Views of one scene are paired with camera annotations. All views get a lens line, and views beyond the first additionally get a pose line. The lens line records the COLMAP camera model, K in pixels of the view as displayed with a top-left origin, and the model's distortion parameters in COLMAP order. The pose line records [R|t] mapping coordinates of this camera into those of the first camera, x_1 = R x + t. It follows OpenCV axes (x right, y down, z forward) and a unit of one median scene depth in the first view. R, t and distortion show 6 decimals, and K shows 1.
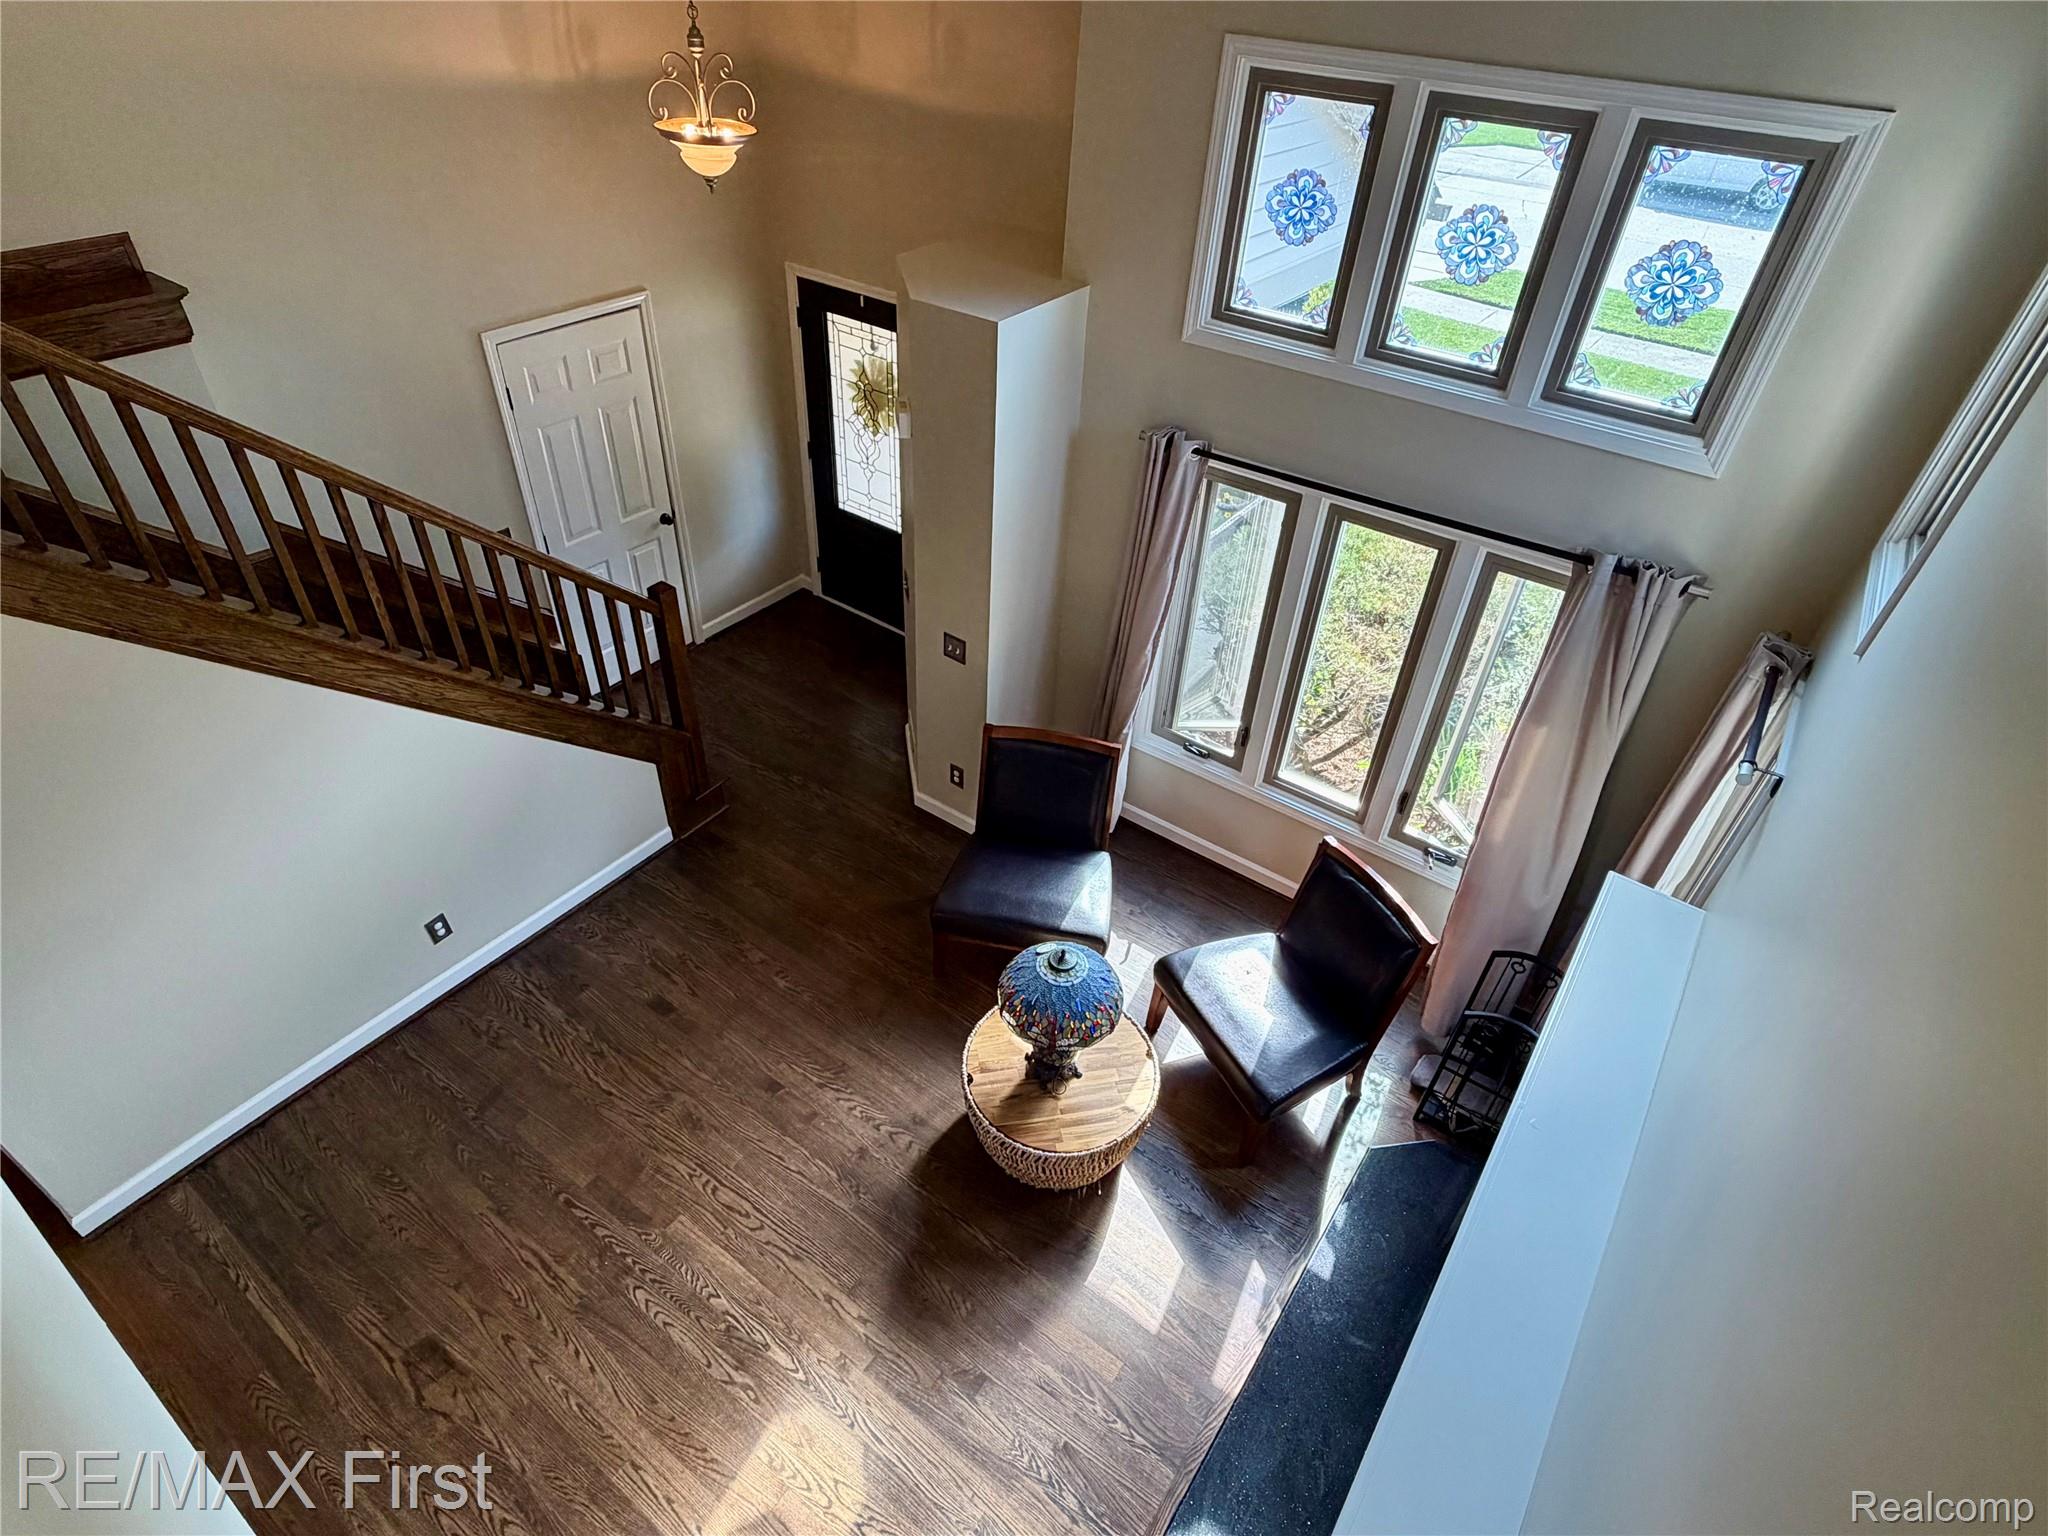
lens RADIAL K [[1081.8, 0, 1037.2], [0, 1081.8, 772.7], [0, 0, 1]] dist [0.001925, -0.000660]
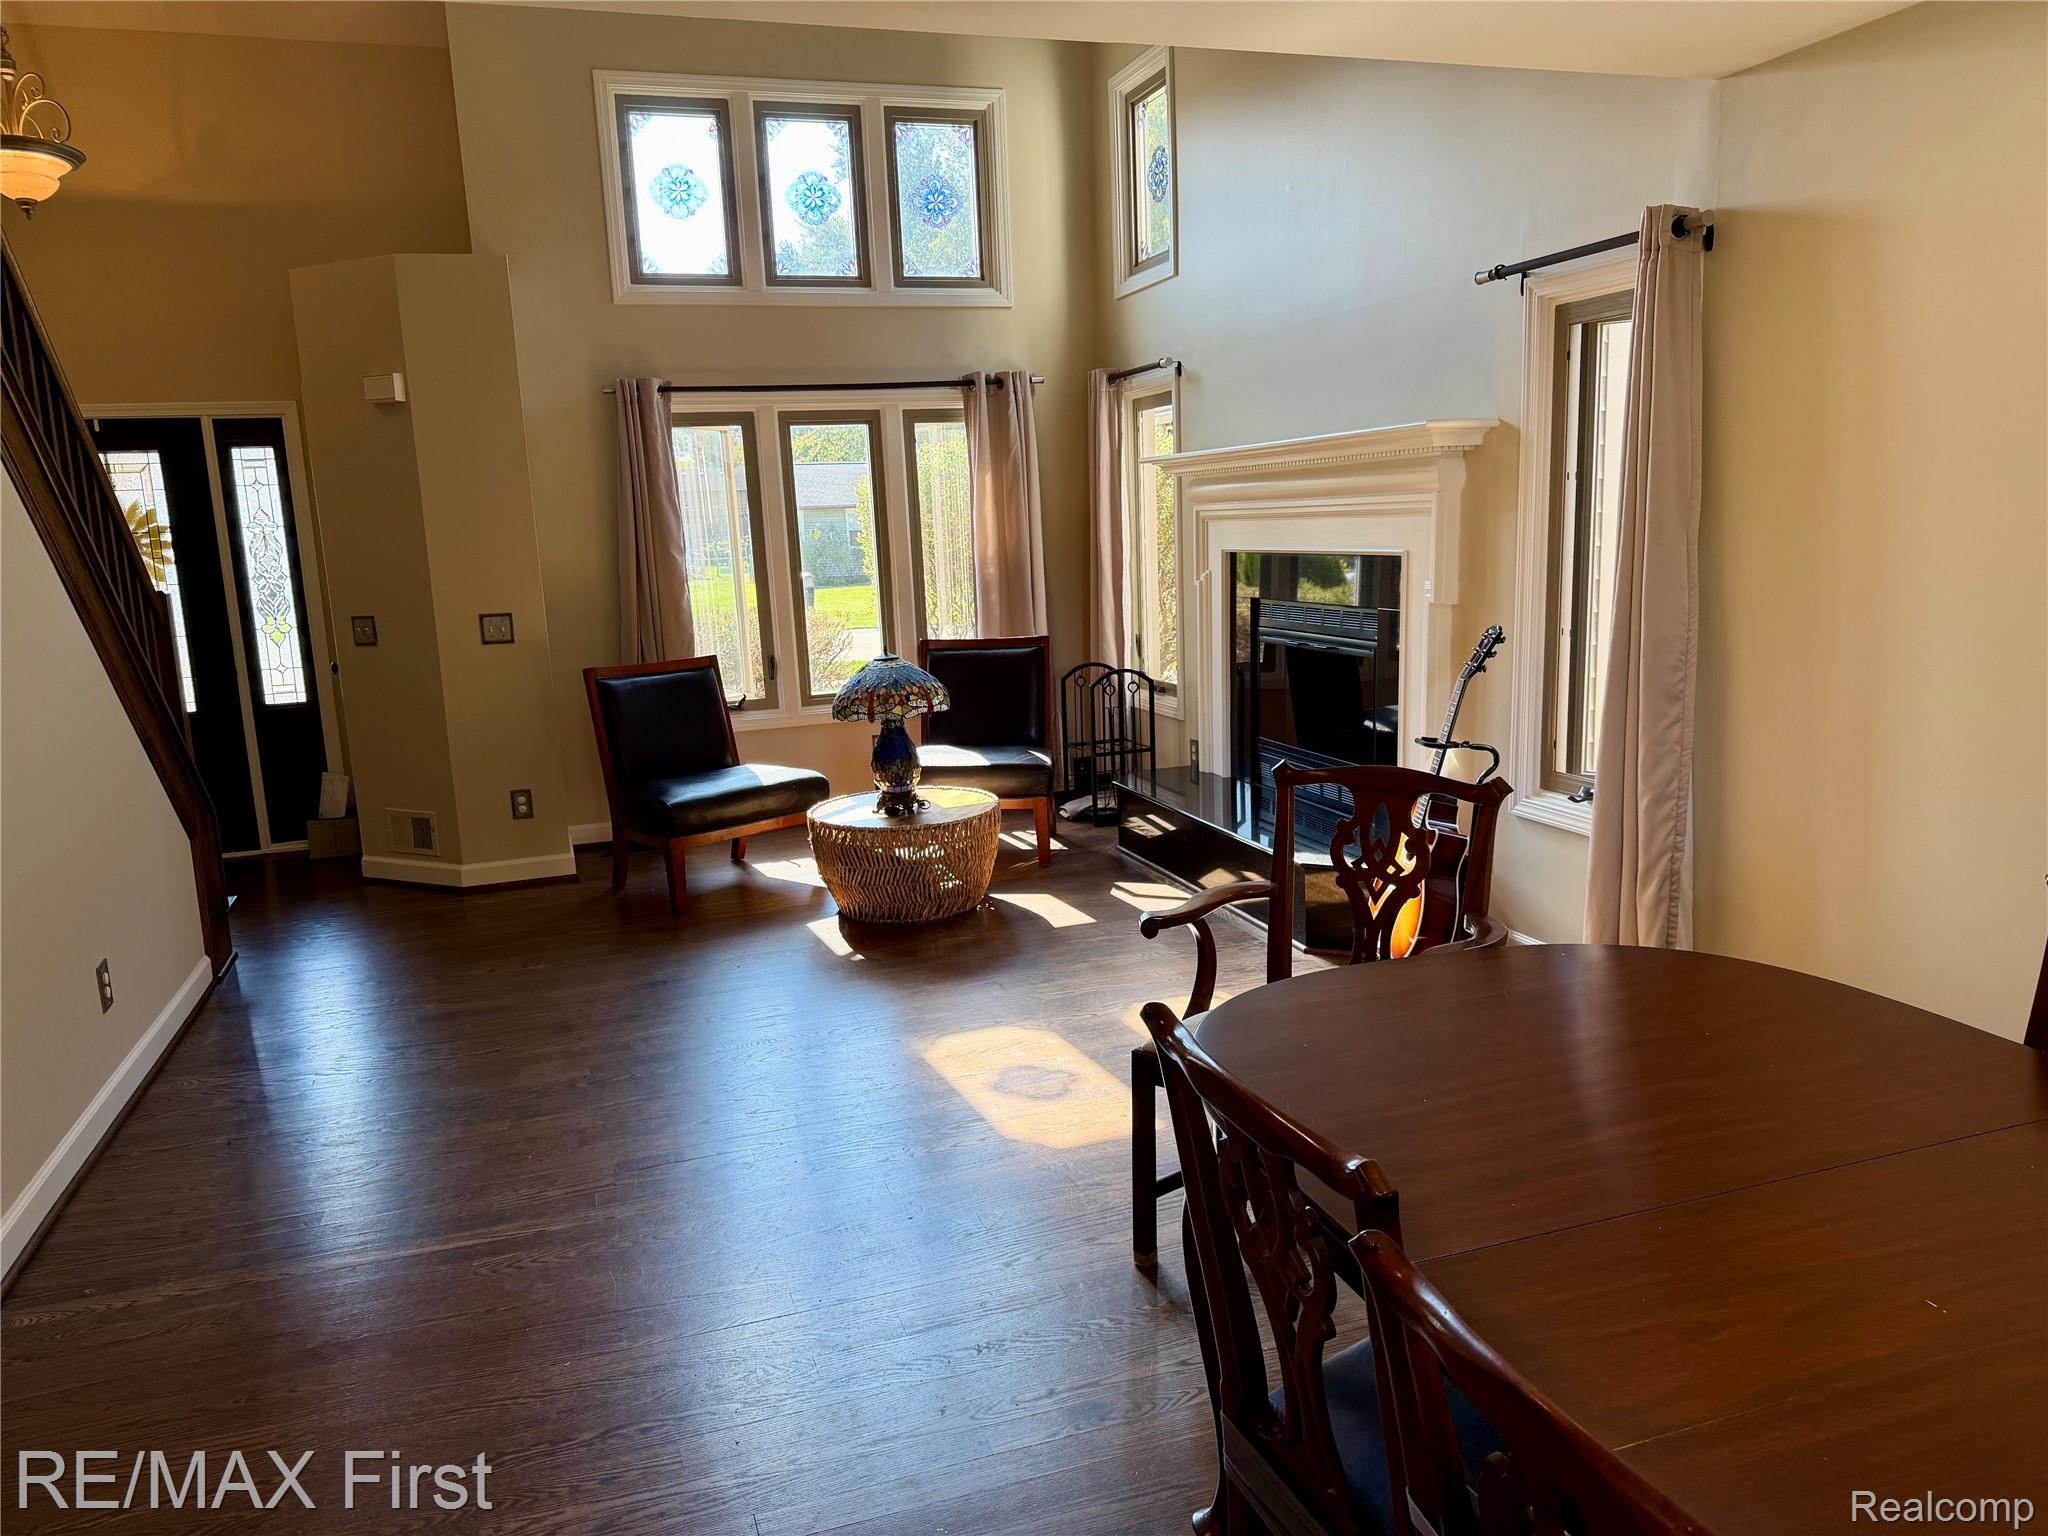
lens RADIAL K [[1421.5, 0, 1024.4], [0, 1421.5, 782.6], [0, 0, 1]] dist [0.035924, -0.030668]
pose [[0.582399, -0.232173, 0.779042, -1.059351], [0.571656, 0.798324, -0.189442, 0.635612], [-0.577944, 0.555675, 0.597667, 0.124863]]
